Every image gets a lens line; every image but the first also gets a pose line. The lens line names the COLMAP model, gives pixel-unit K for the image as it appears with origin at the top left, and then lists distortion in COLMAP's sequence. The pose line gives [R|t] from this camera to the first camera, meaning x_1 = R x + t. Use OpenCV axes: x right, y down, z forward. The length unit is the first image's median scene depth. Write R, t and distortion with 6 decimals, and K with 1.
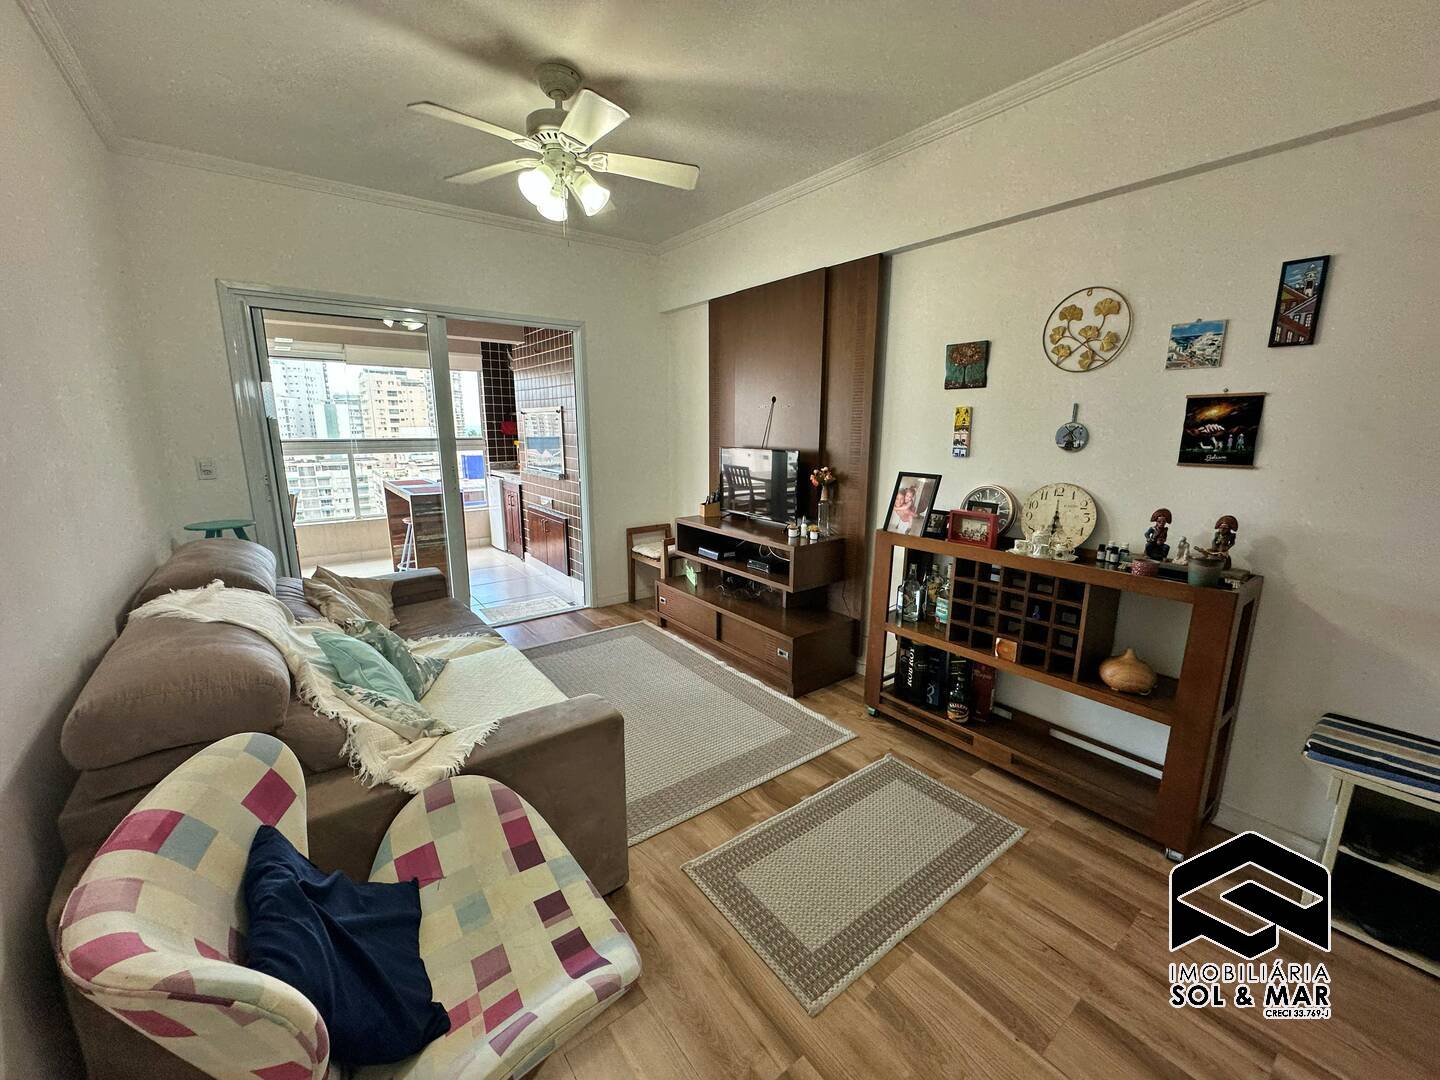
lens RADIAL K [[572.8, 0, 720.4], [0, 572.8, 541.2], [0, 0, 1]] dist [-0.001960, 0.000225]
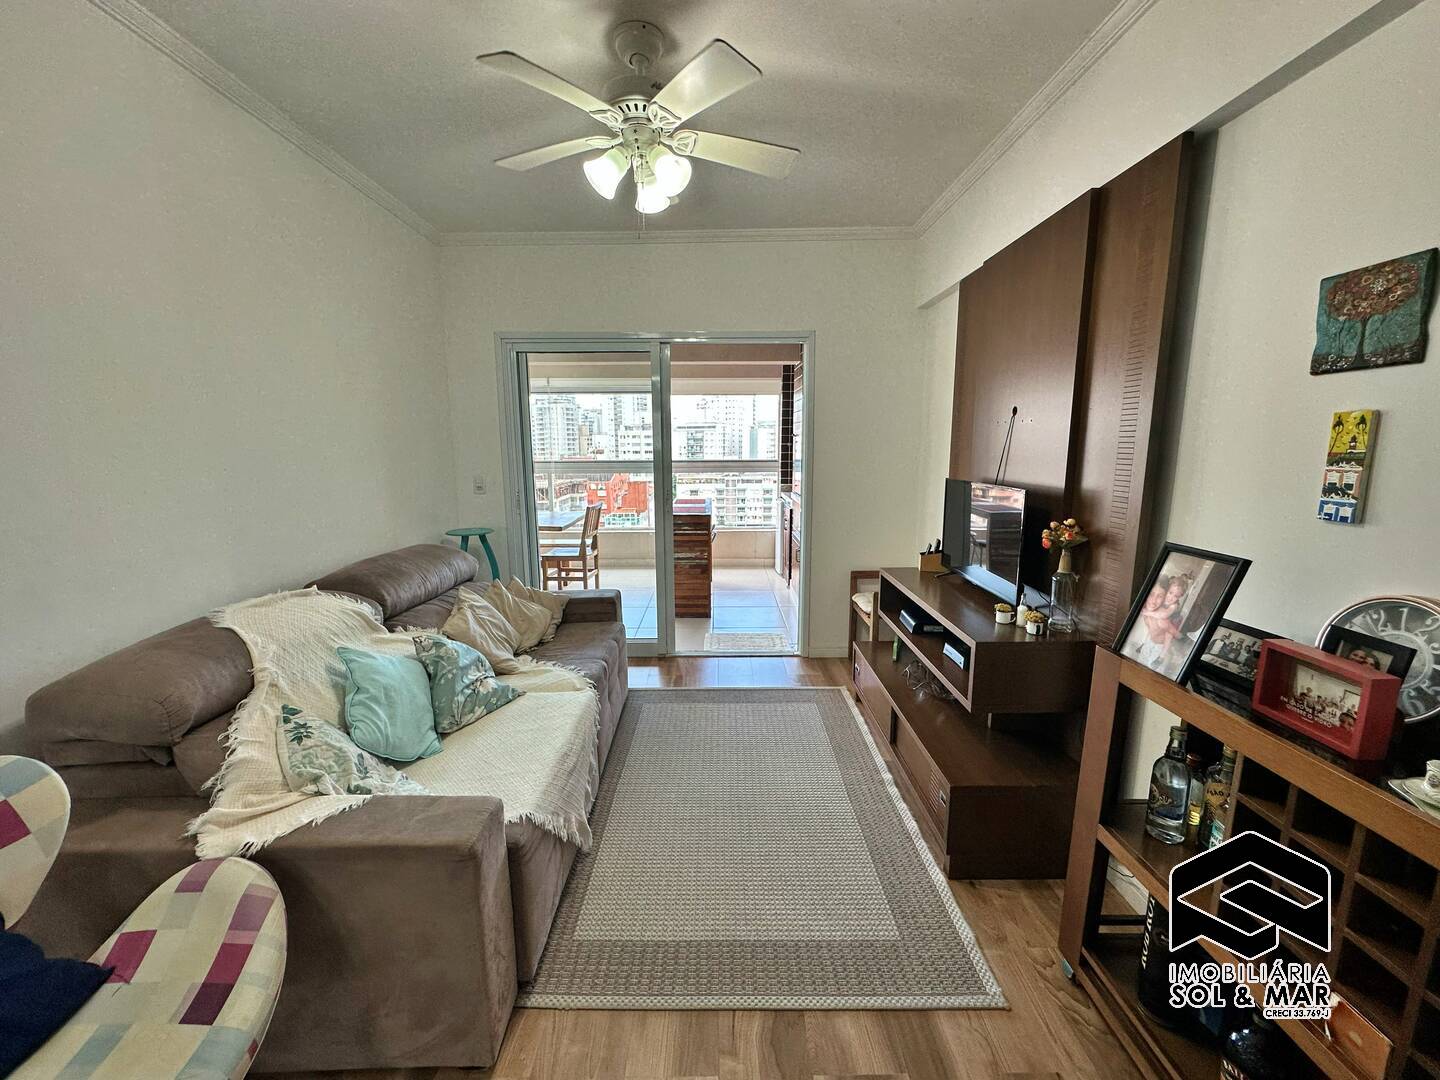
lens RADIAL K [[572.8, 0, 720.4], [0, 572.8, 541.2], [0, 0, 1]] dist [-0.001960, 0.000225]
pose [[0.797137, 0.094770, -0.596314, 0.304124], [-0.115002, 0.993357, 0.004138, -0.079489], [0.592745, 0.065279, 0.802740, 0.358197]]
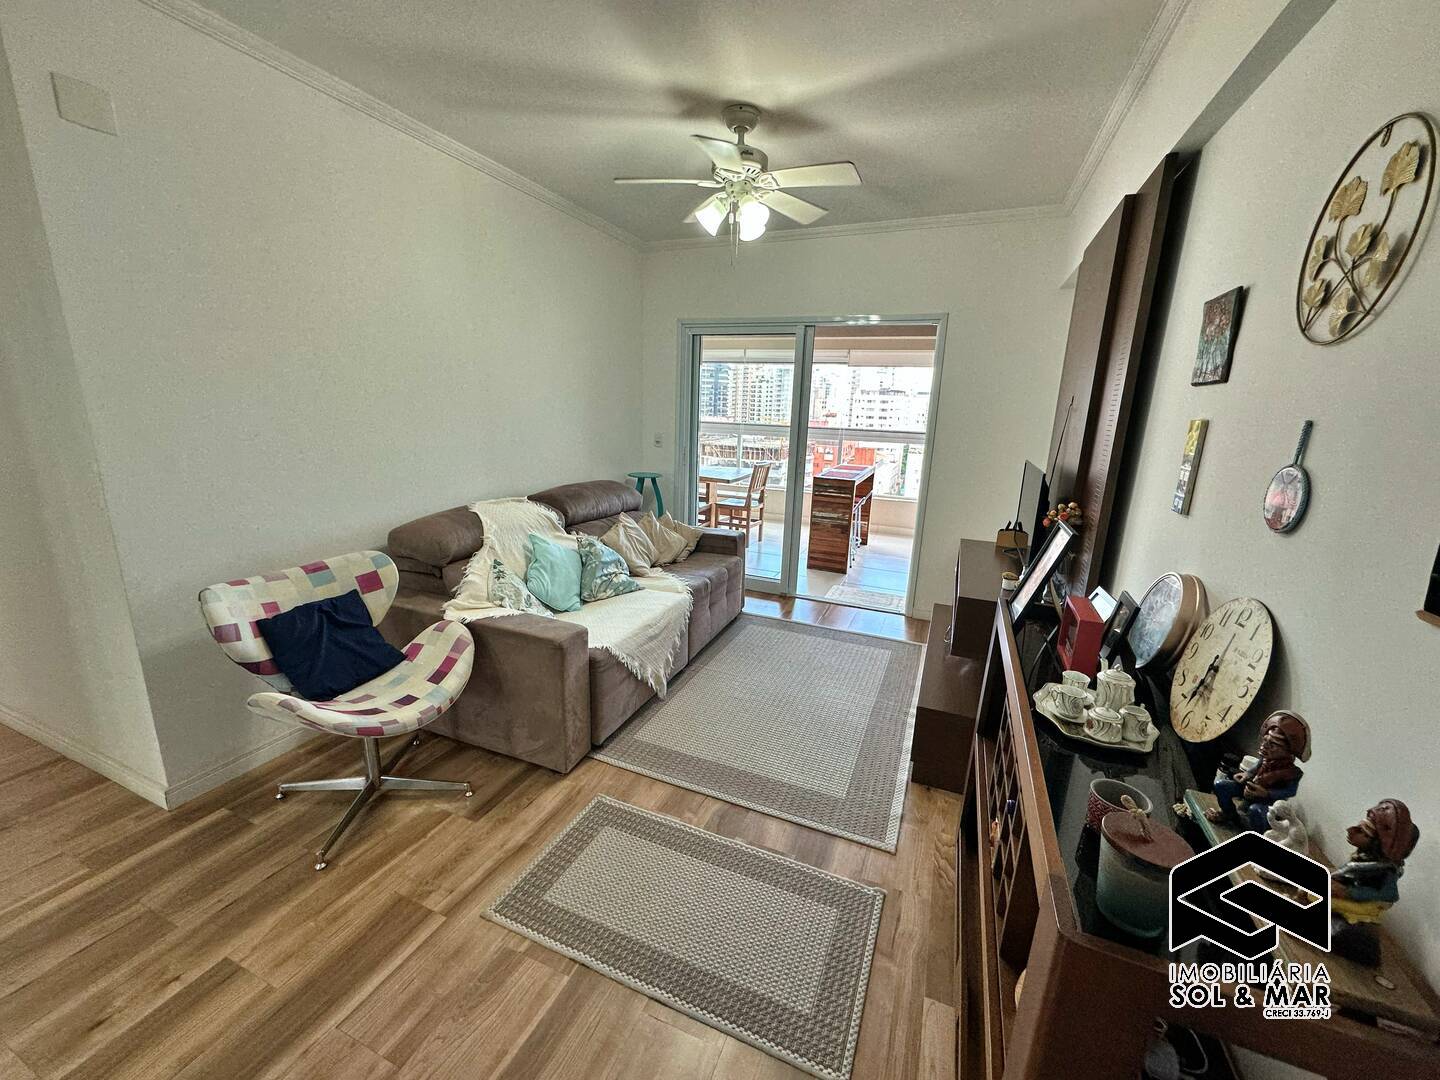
lens RADIAL K [[572.8, 0, 720.4], [0, 572.8, 541.2], [0, 0, 1]] dist [-0.001960, 0.000225]
pose [[0.501377, 0.216467, -0.837713, 0.661952], [-0.207531, 0.970022, 0.126447, -0.101599], [0.839972, 0.110454, 0.531270, 0.366681]]
